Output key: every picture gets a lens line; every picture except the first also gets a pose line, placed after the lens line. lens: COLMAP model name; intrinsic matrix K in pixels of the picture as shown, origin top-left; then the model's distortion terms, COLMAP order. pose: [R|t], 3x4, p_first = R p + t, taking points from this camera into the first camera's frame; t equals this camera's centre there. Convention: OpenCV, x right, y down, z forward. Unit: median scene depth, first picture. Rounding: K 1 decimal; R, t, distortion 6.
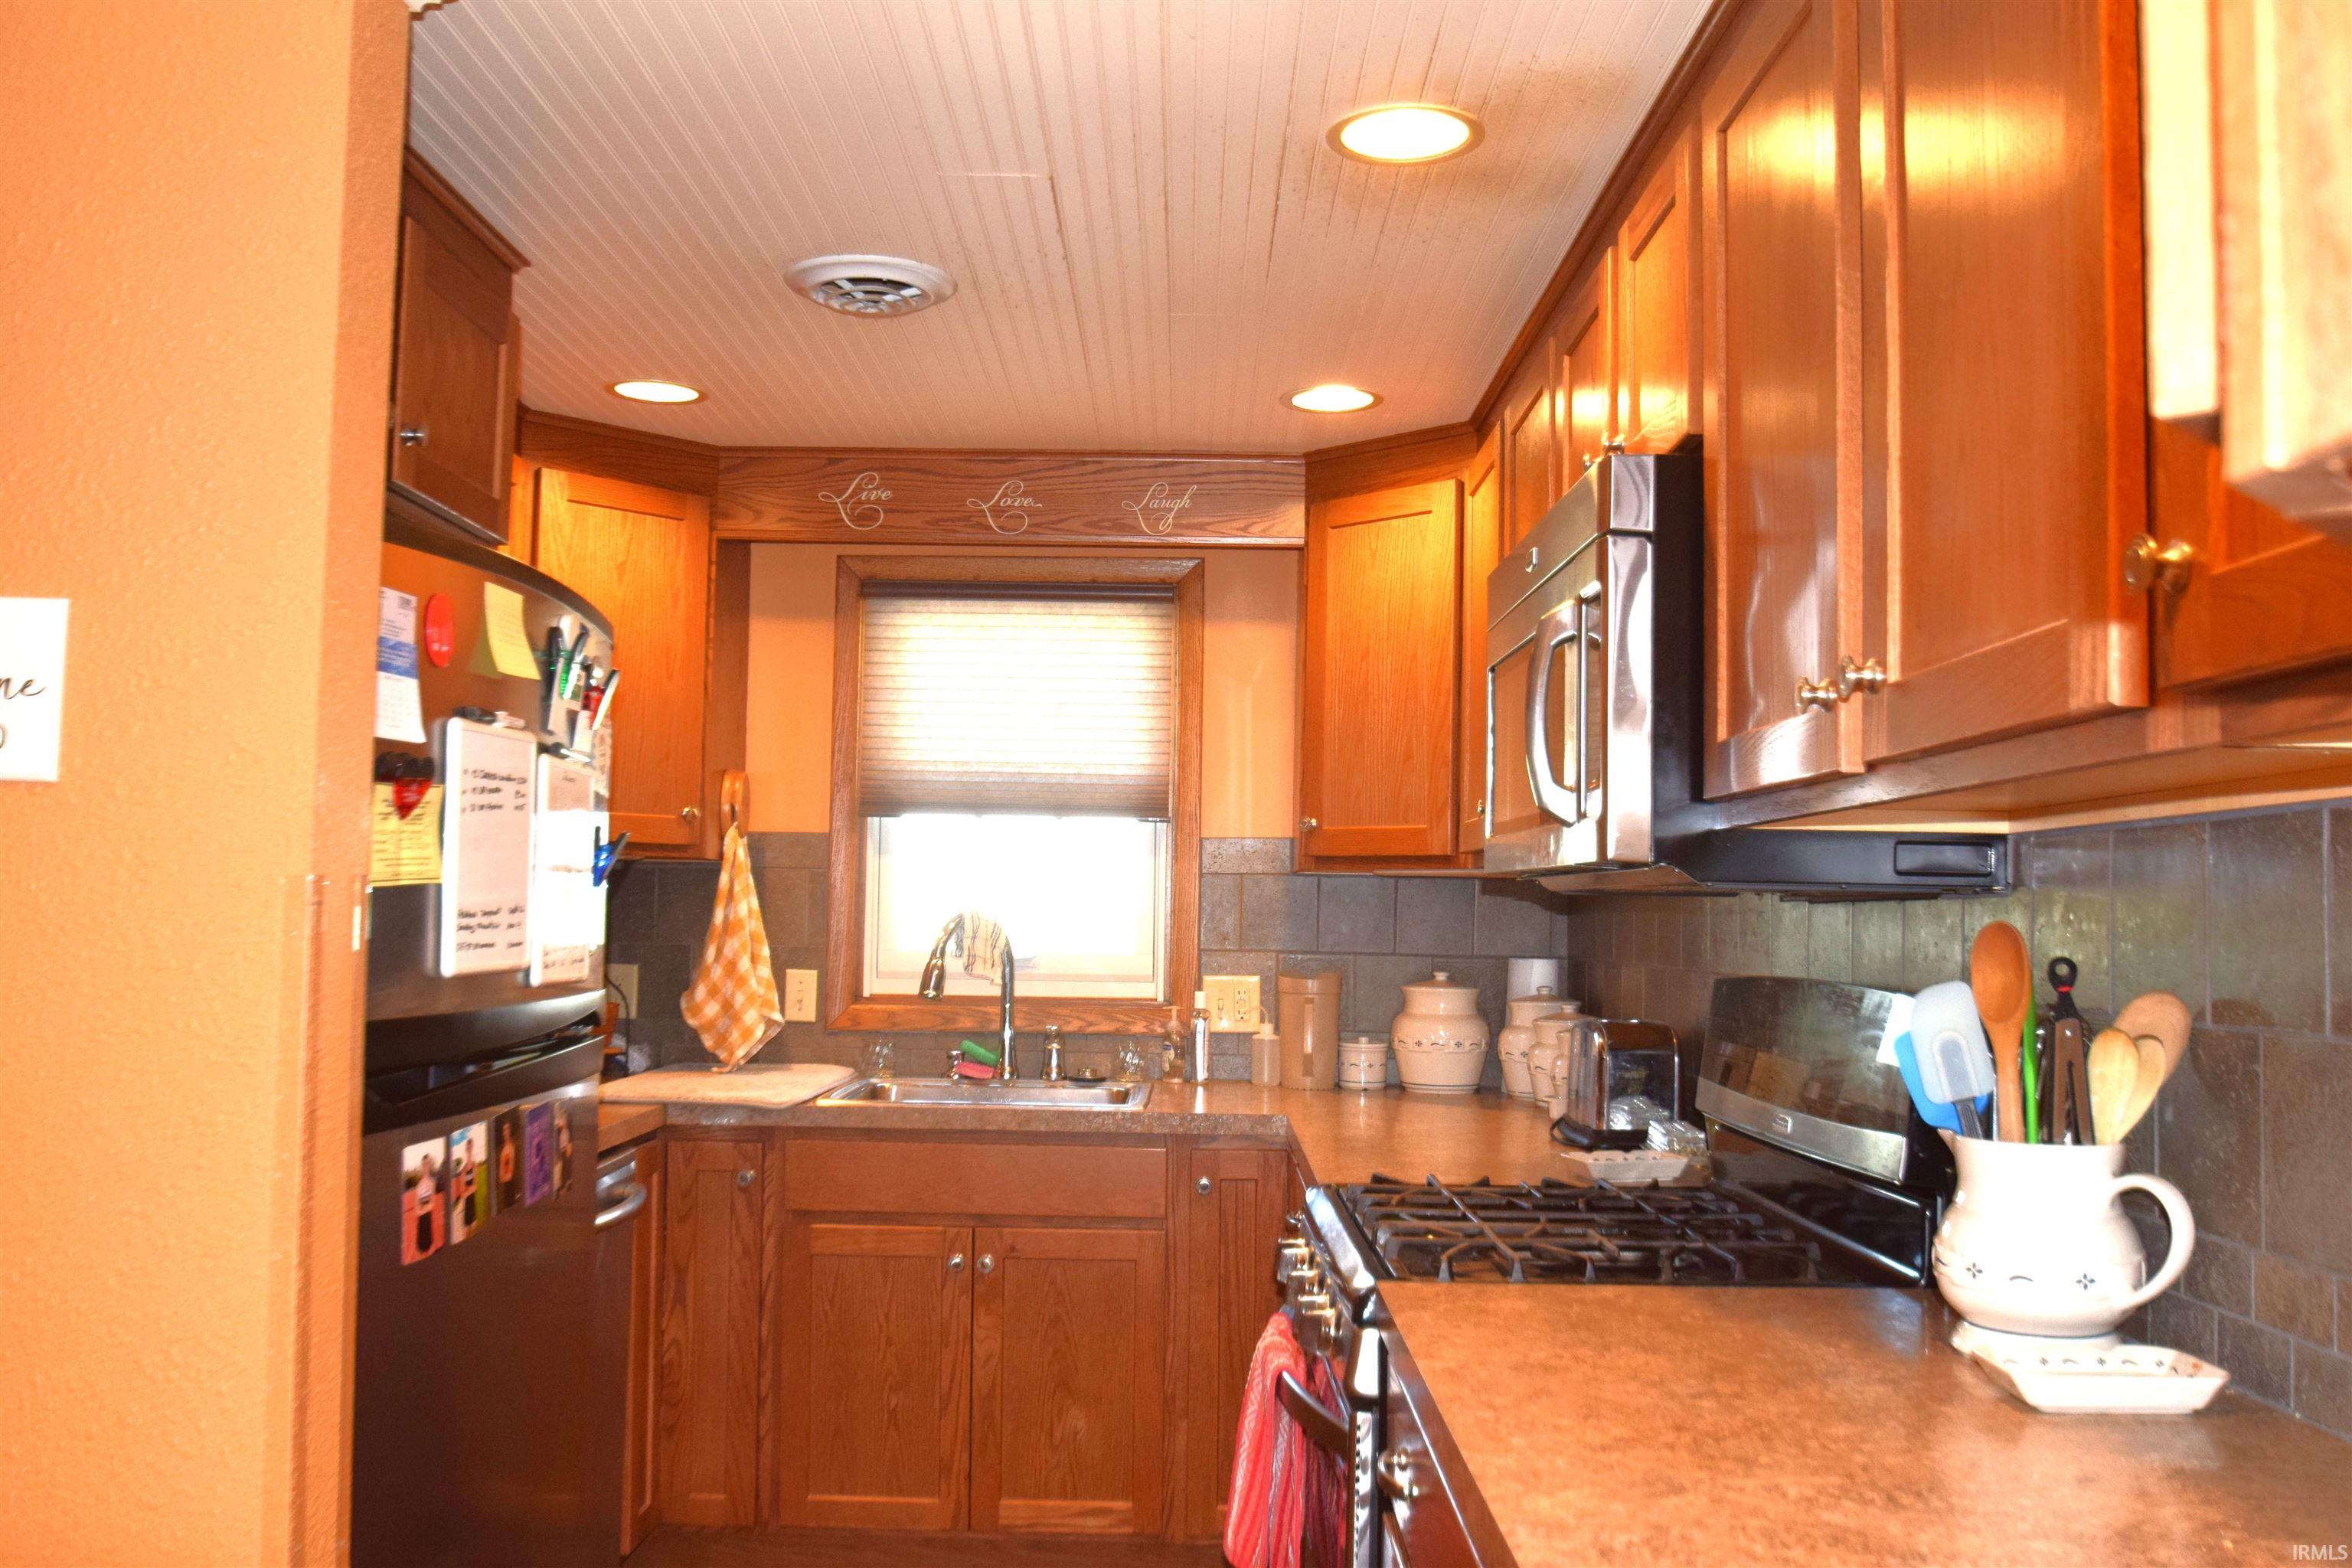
lens RADIAL K [[1945.5, 0, 1176.0], [0, 1945.5, 784.0], [0, 0, 1]] dist [-0.004099, -0.002646]
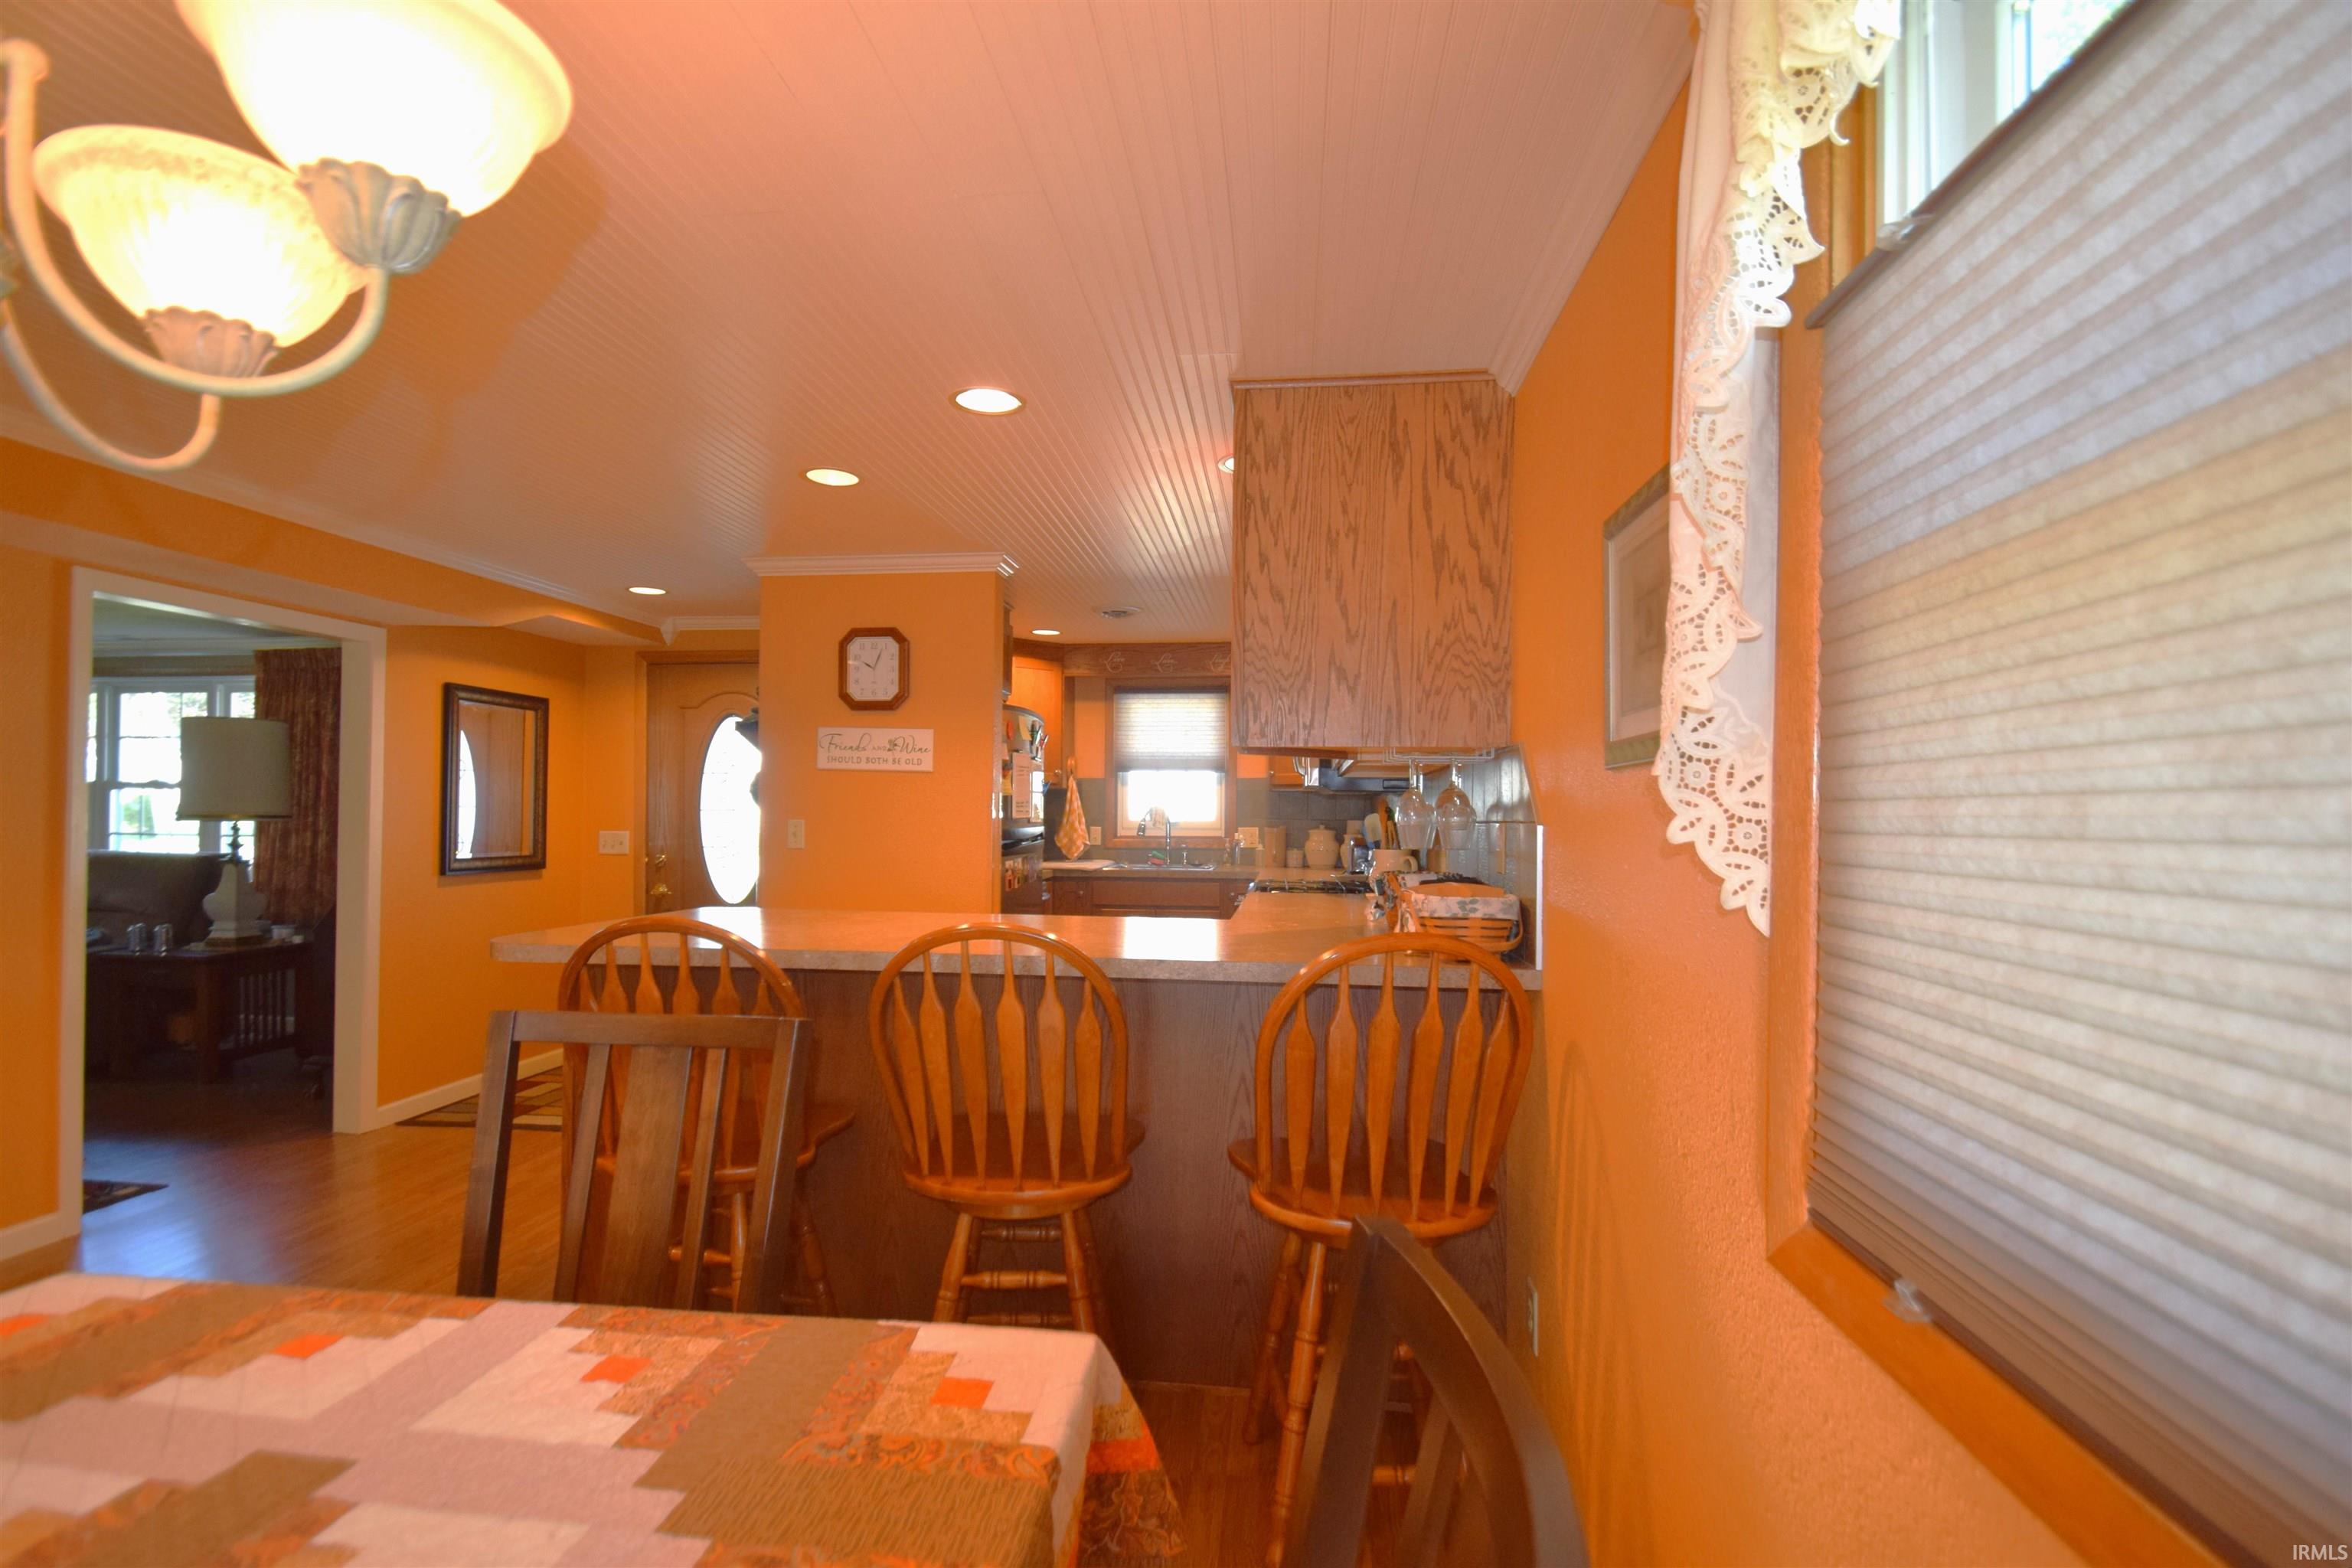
lens RADIAL K [[1026.7, 0, 1180.4], [0, 1026.7, 806.3], [0, 0, 1]] dist [0.000683, -0.017165]
pose [[0.995767, -0.009994, -0.091373, 0.070252], [0.015391, 0.998166, 0.058549, -0.020389], [0.090620, -0.059708, 0.994094, -0.494933]]
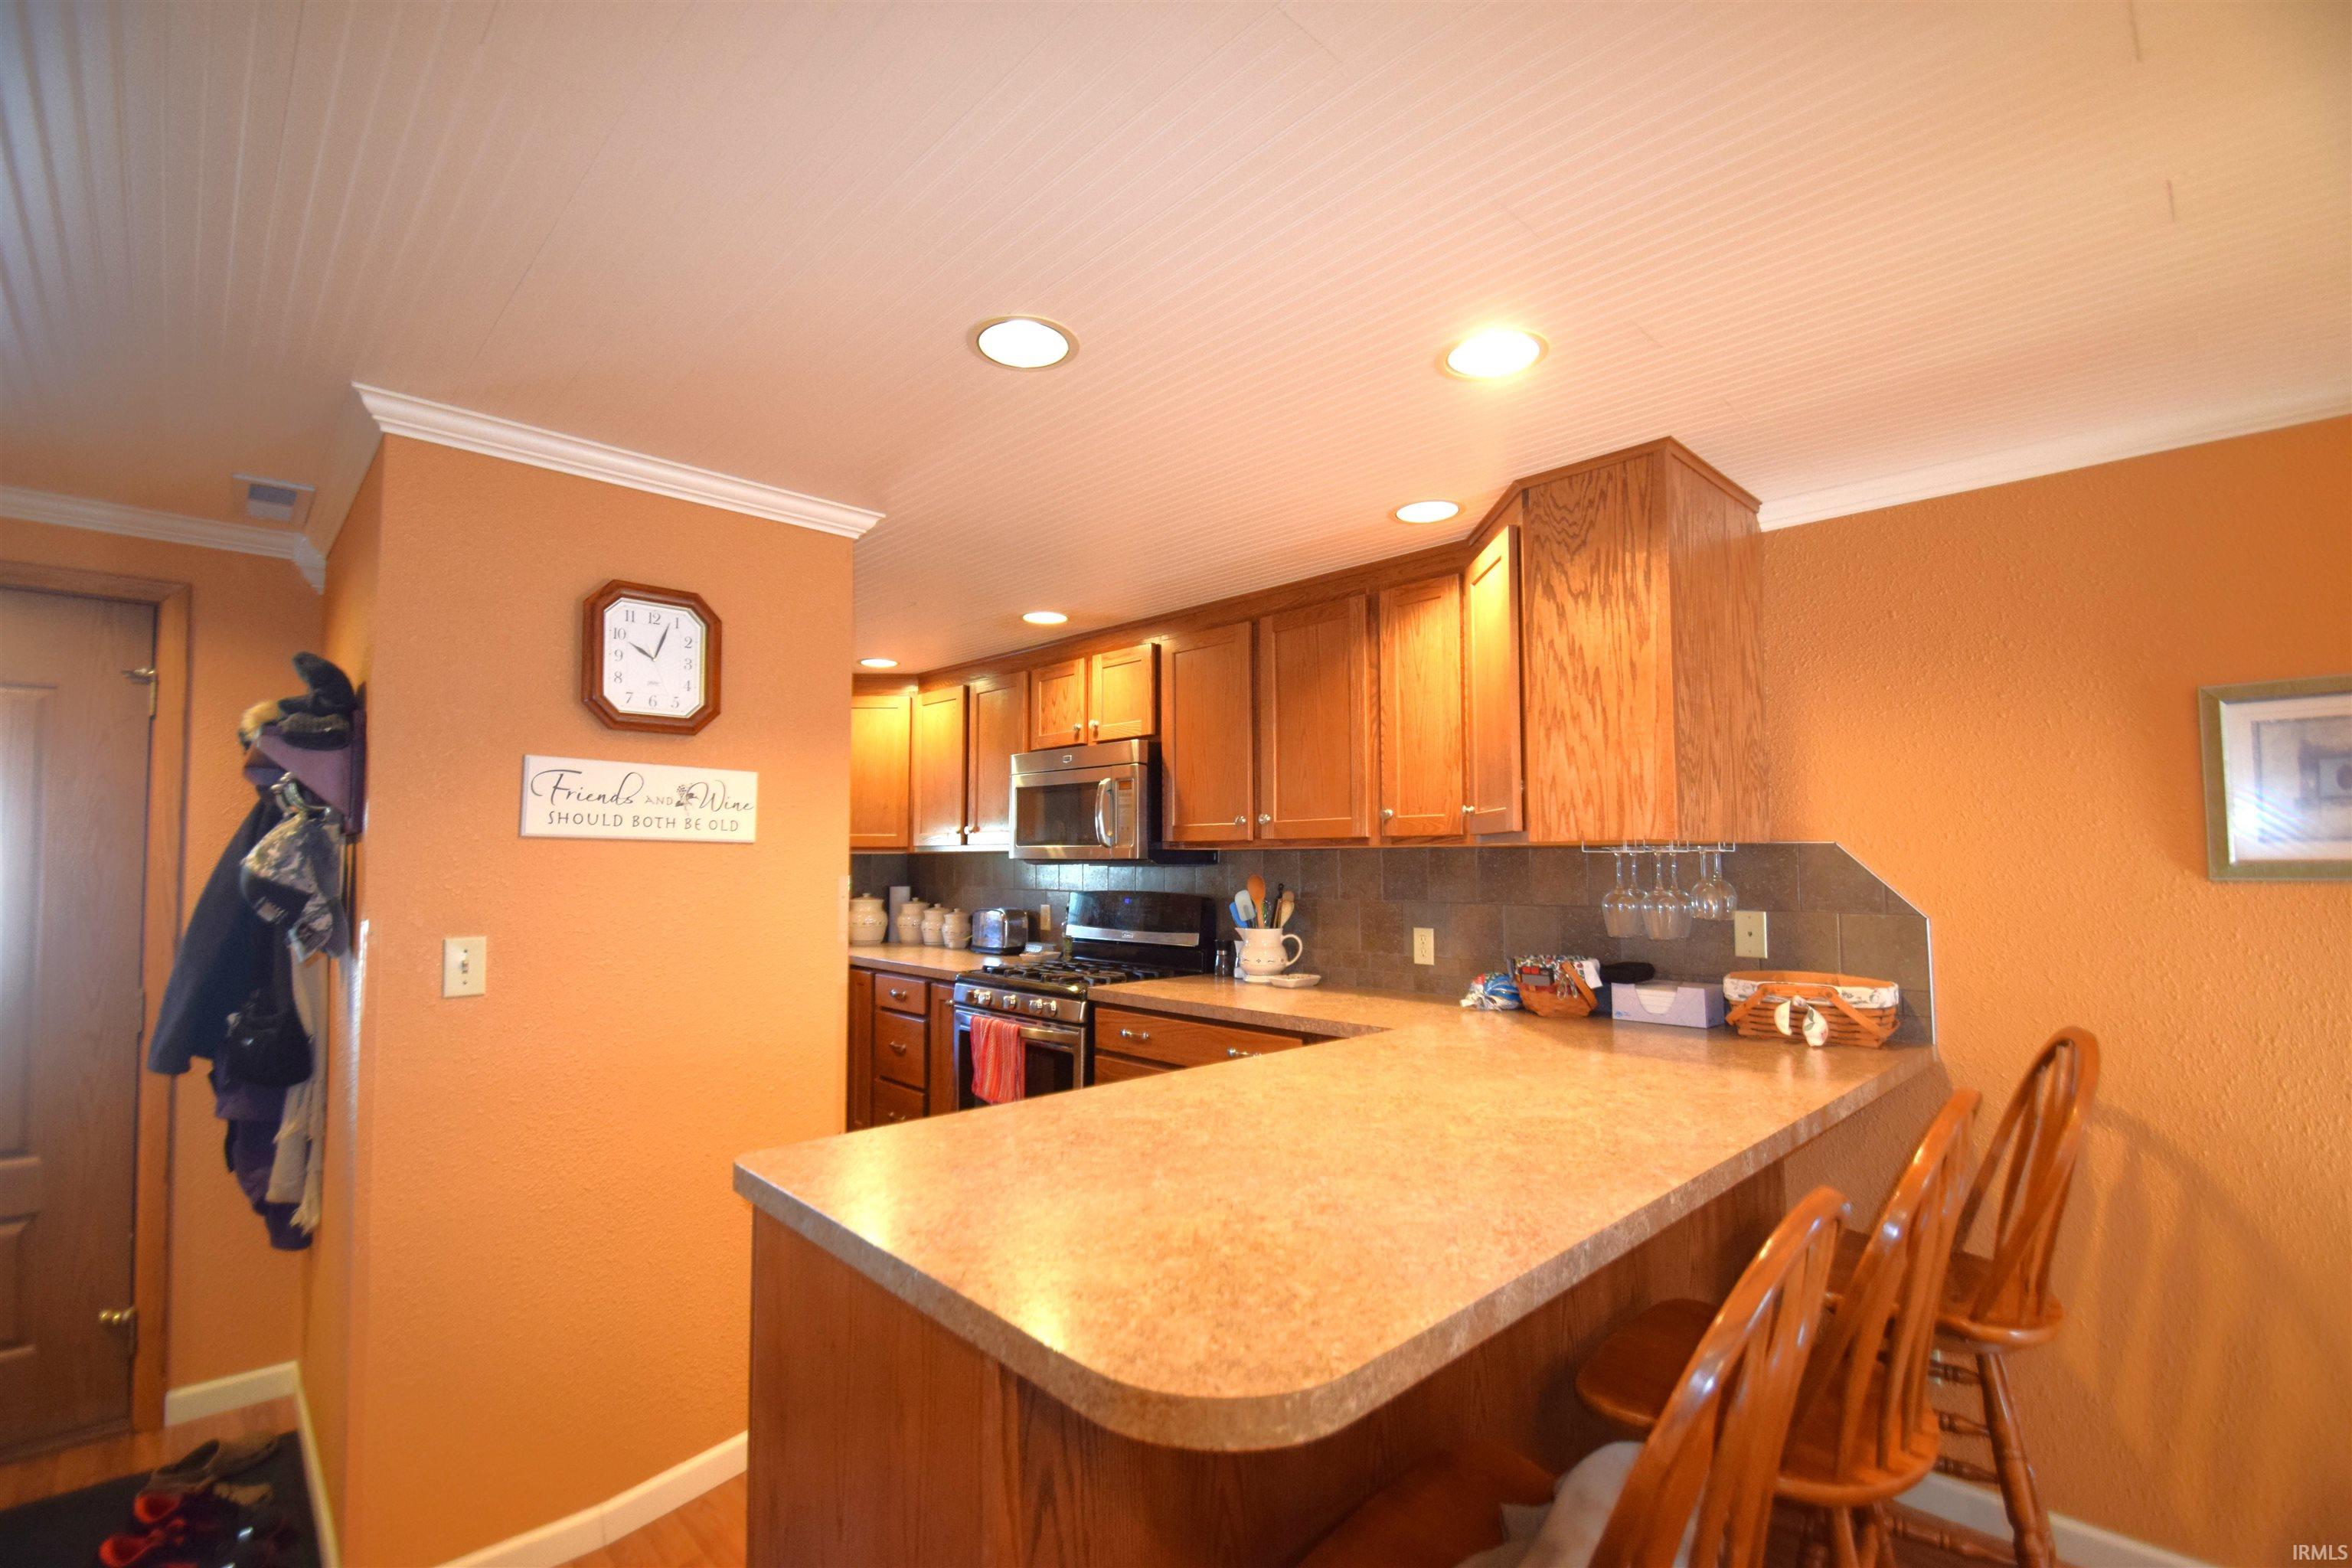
lens RADIAL K [[1026.7, 0, 1180.4], [0, 1026.7, 806.3], [0, 0, 1]] dist [0.000683, -0.017165]
pose [[0.717367, 0.013719, 0.696561, -0.460252], [-0.029072, 0.999525, 0.010254, -0.032593], [-0.696089, -0.027606, 0.717425, -0.151777]]
